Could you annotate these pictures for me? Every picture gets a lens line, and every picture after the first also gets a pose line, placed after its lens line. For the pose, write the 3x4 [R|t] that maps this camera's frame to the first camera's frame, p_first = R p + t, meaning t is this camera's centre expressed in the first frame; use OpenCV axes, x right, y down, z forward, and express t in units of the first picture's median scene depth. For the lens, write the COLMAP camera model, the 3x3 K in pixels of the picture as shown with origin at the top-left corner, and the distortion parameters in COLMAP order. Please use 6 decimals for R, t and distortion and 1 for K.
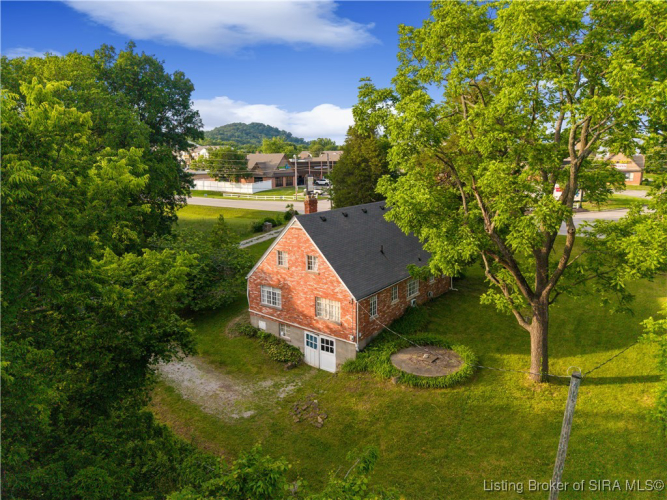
lens RADIAL K [[466.6, 0, 333.2], [0, 466.6, 233.4], [0, 0, 1]] dist [0.039067, -0.001267]
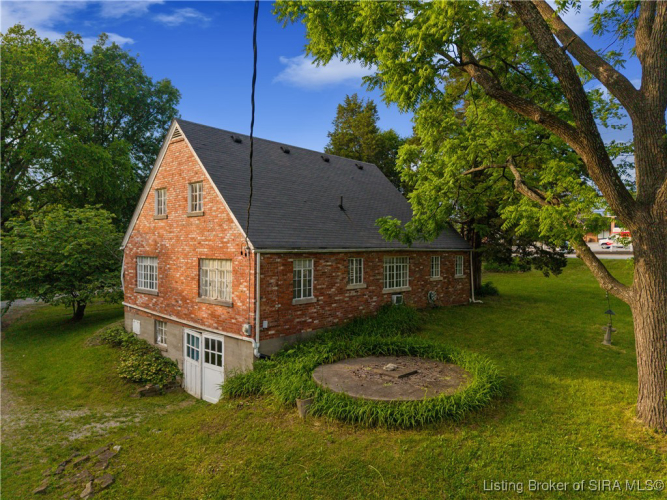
lens RADIAL K [[450.8, 0, 333.5], [0, 450.8, 250.0], [0, 0, 1]] dist [0.011472, 0.000322]
pose [[0.994067, 0.018353, -0.107211, 0.172977], [-0.035825, 0.985911, -0.163389, 0.204809], [0.102702, 0.166260, 0.980719, 0.498292]]
